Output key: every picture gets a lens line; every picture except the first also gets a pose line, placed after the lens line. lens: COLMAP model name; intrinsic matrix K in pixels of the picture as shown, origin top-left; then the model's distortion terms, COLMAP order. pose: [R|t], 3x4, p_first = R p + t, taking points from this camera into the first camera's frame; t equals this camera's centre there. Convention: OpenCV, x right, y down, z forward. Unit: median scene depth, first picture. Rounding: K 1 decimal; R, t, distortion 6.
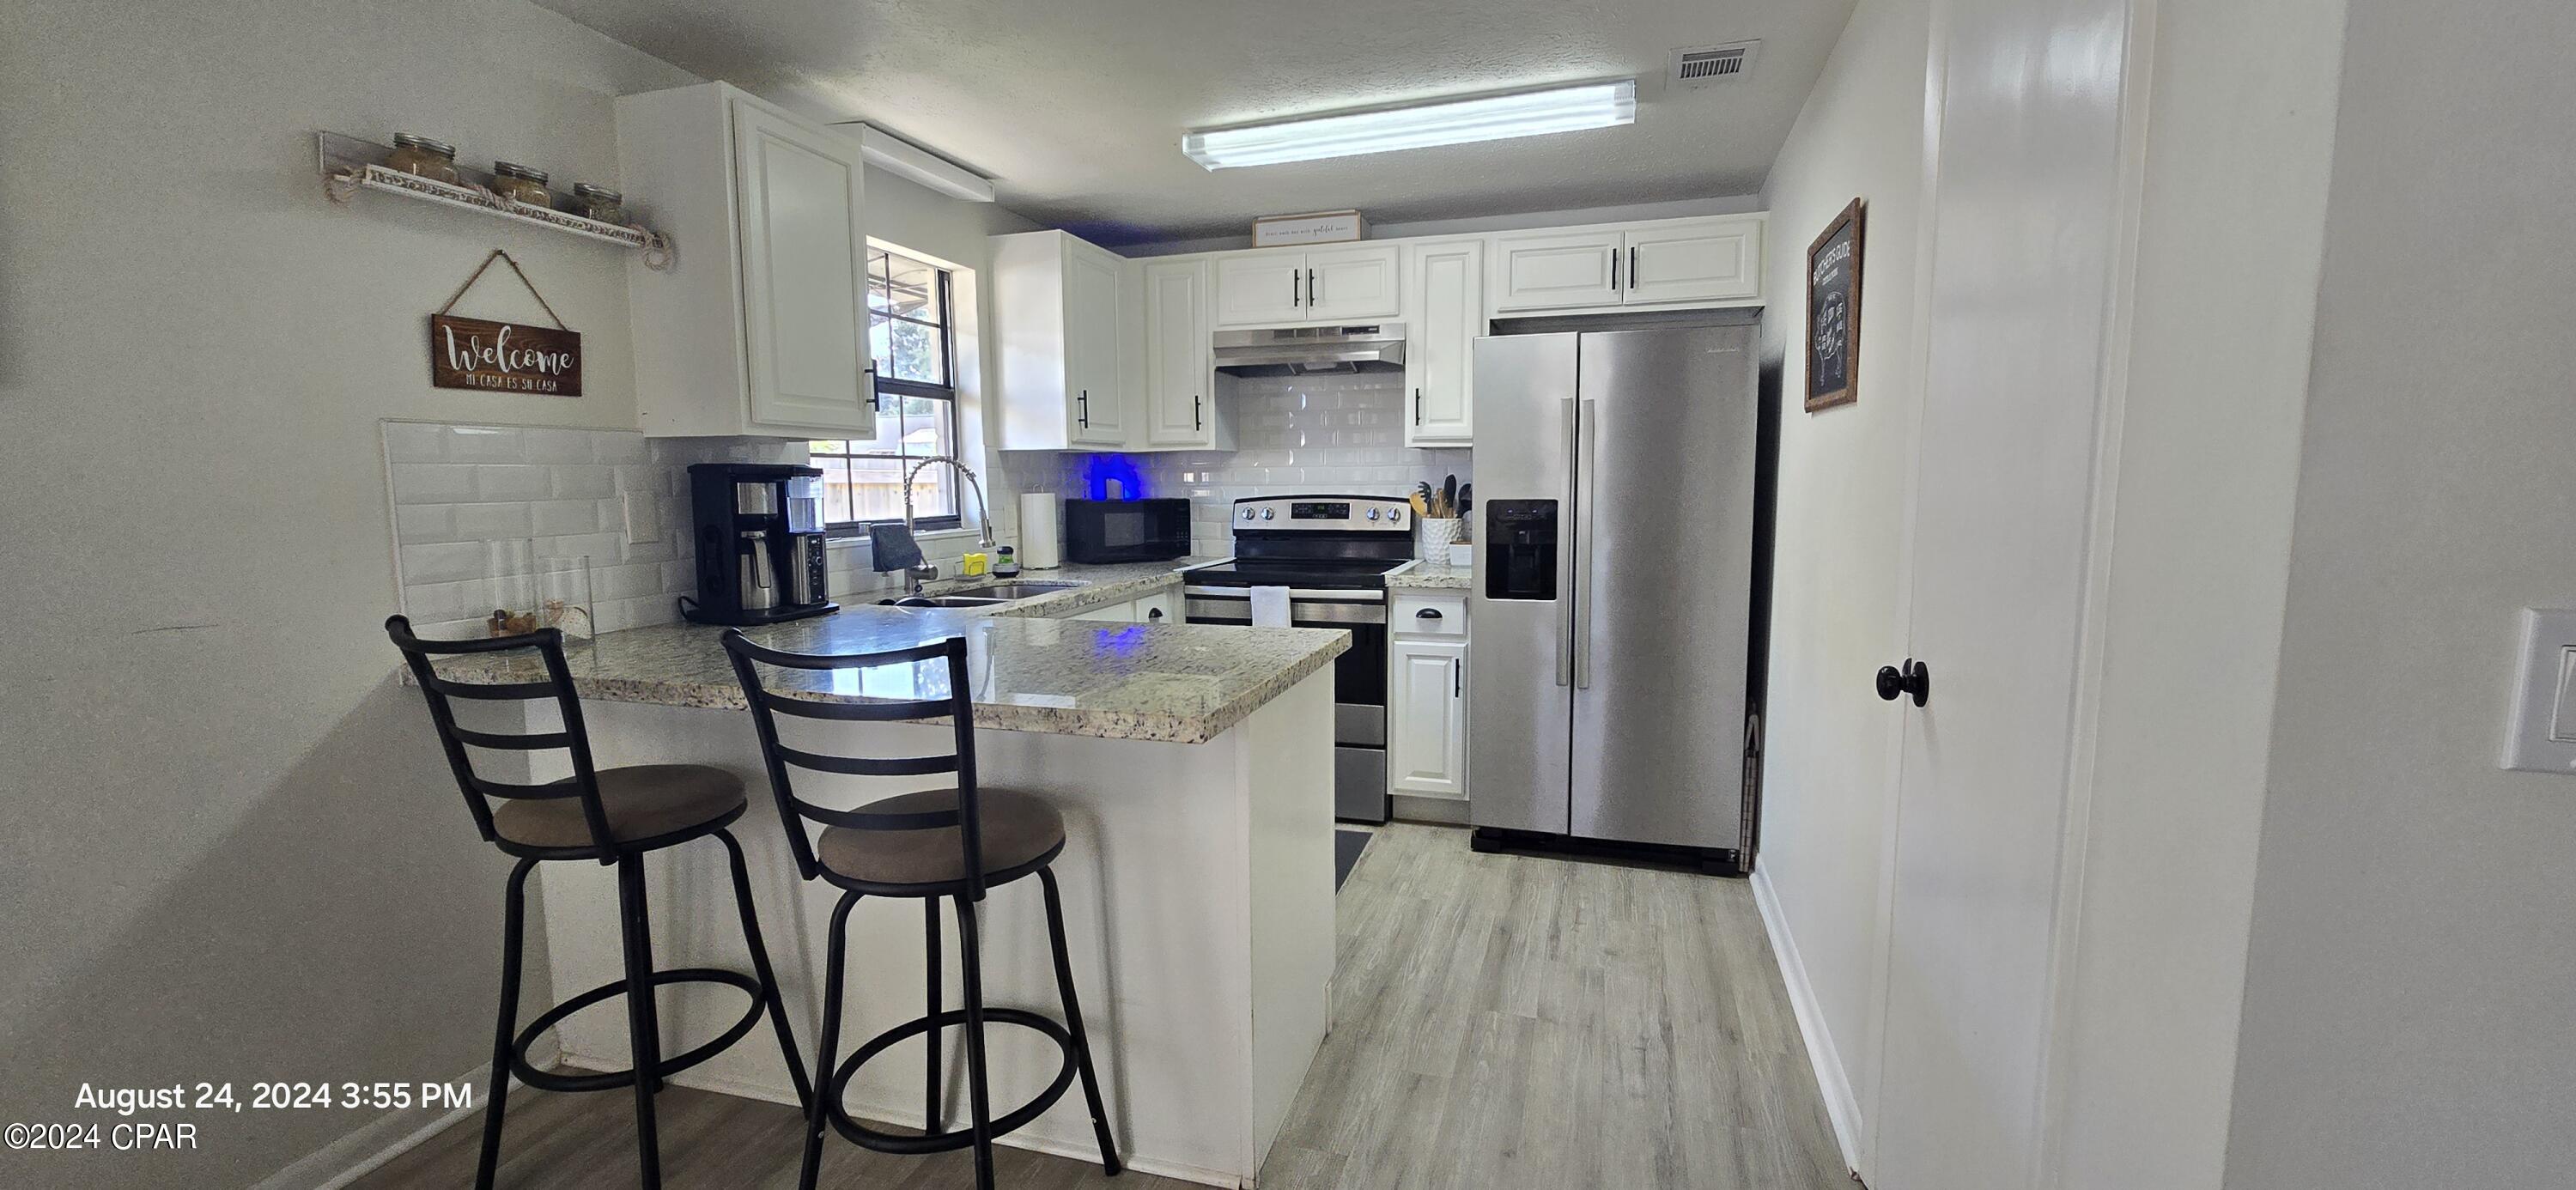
lens RADIAL K [[1056.8, 0, 1288.0], [0, 1056.8, 595.0], [0, 0, 1]] dist [0.013756, 0.000041]
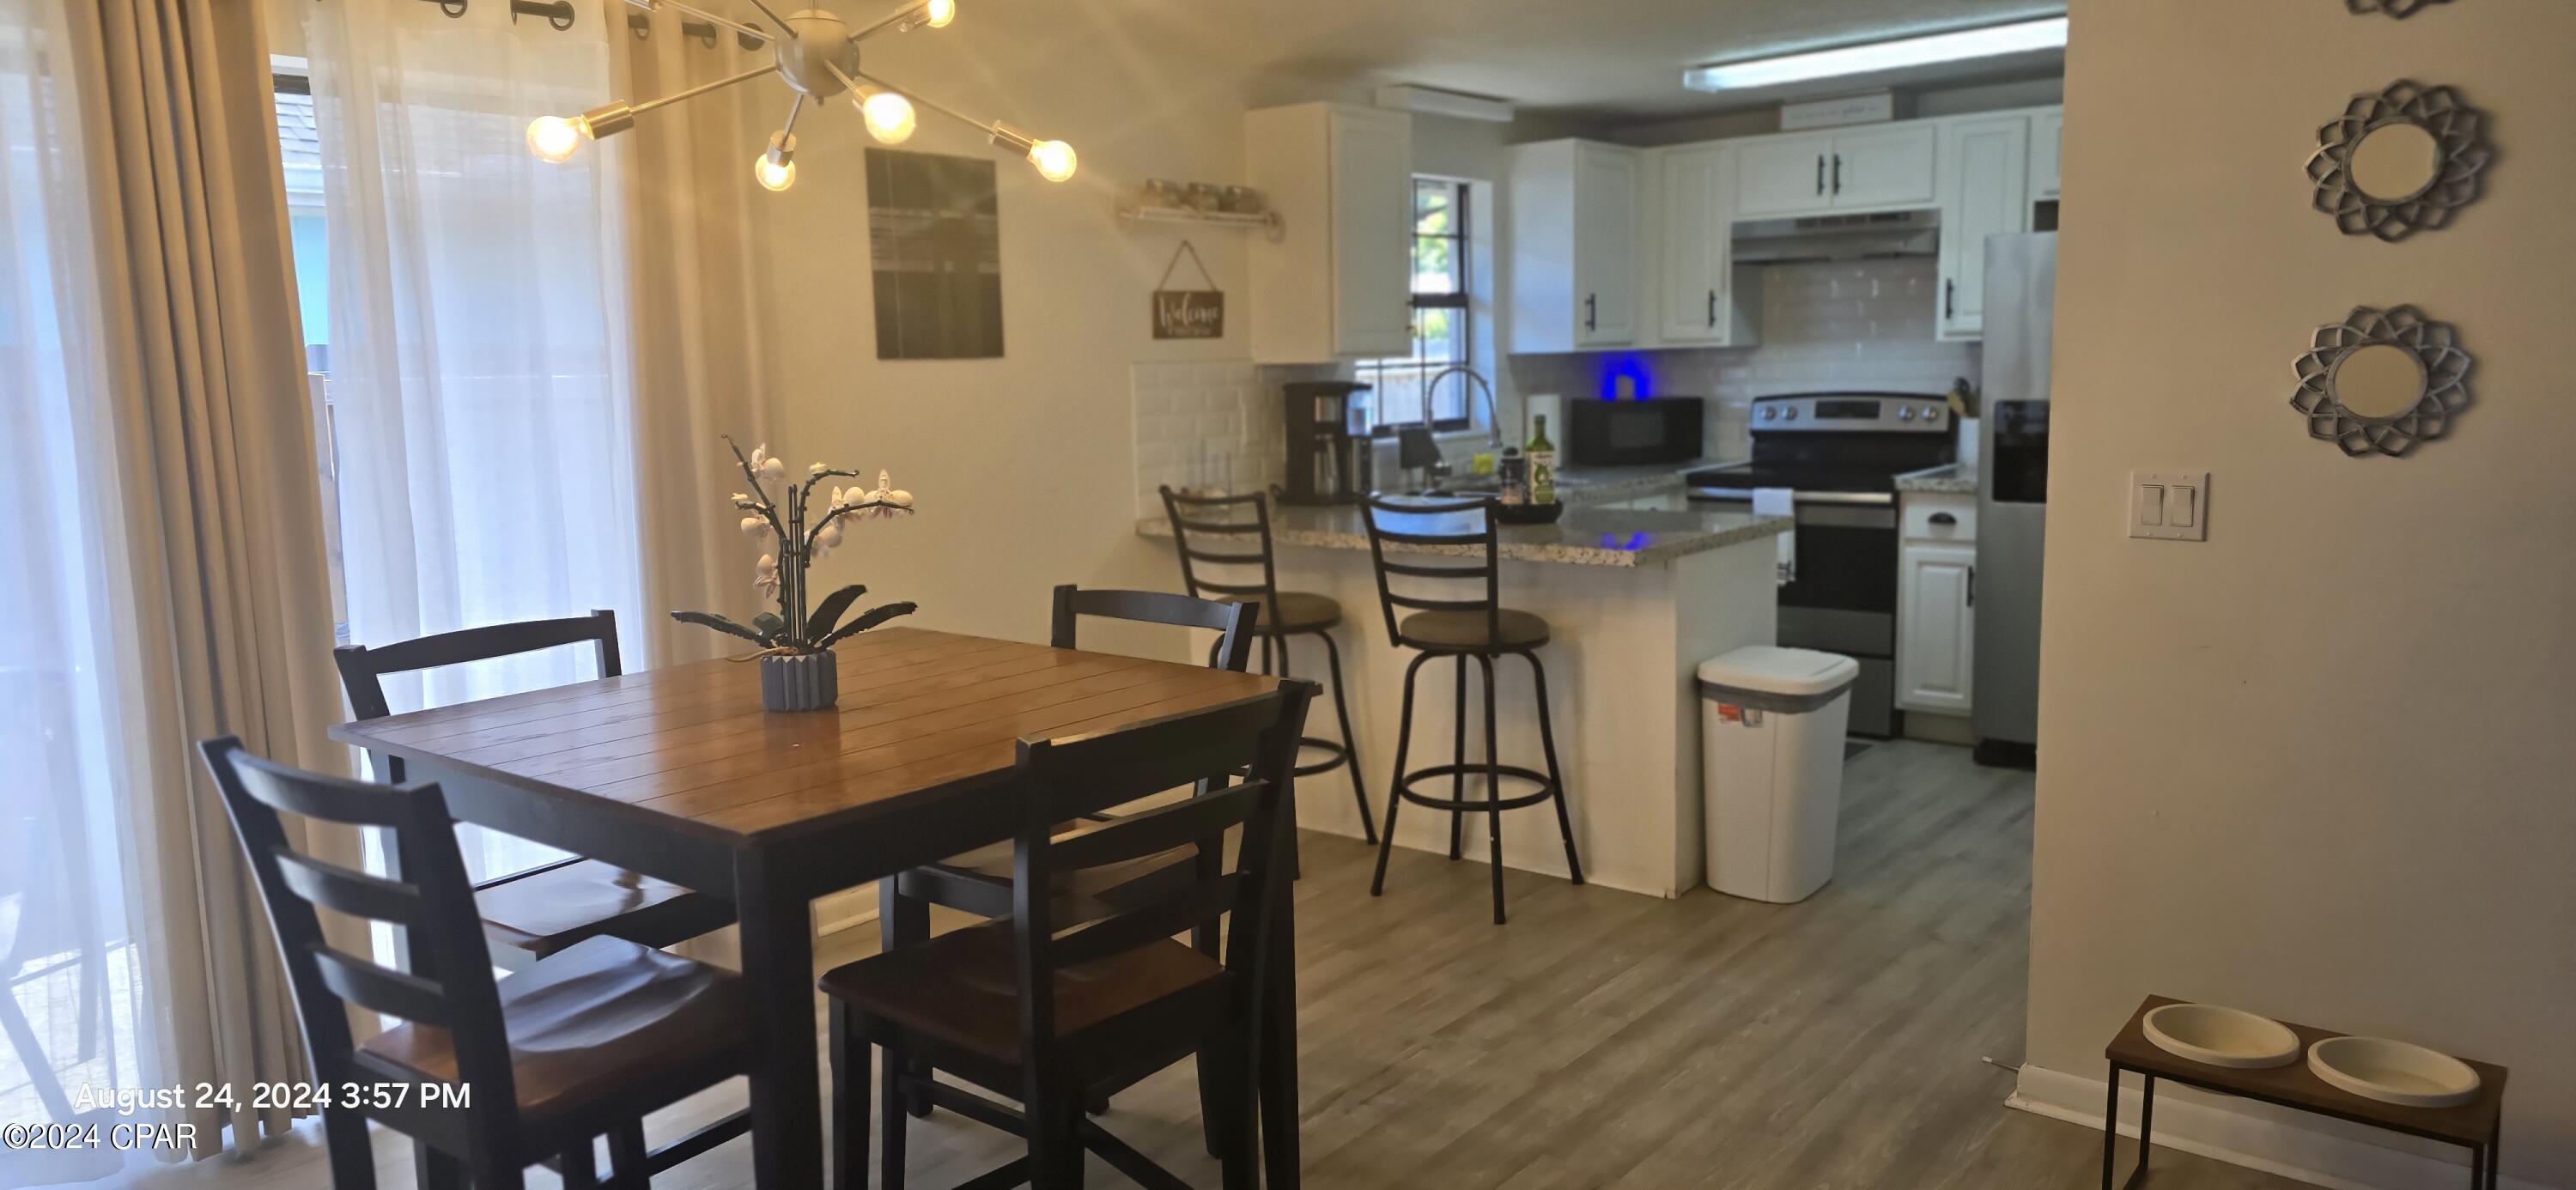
lens RADIAL K [[1742.1, 0, 1288.0], [0, 1742.1, 595.0], [0, 0, 1]] dist [0.094695, -0.000240]
pose [[0.928309, 0.038182, -0.369844, 0.175431], [-0.024689, 0.998848, 0.041150, 0.034937], [0.370989, -0.029069, 0.928182, -0.701831]]
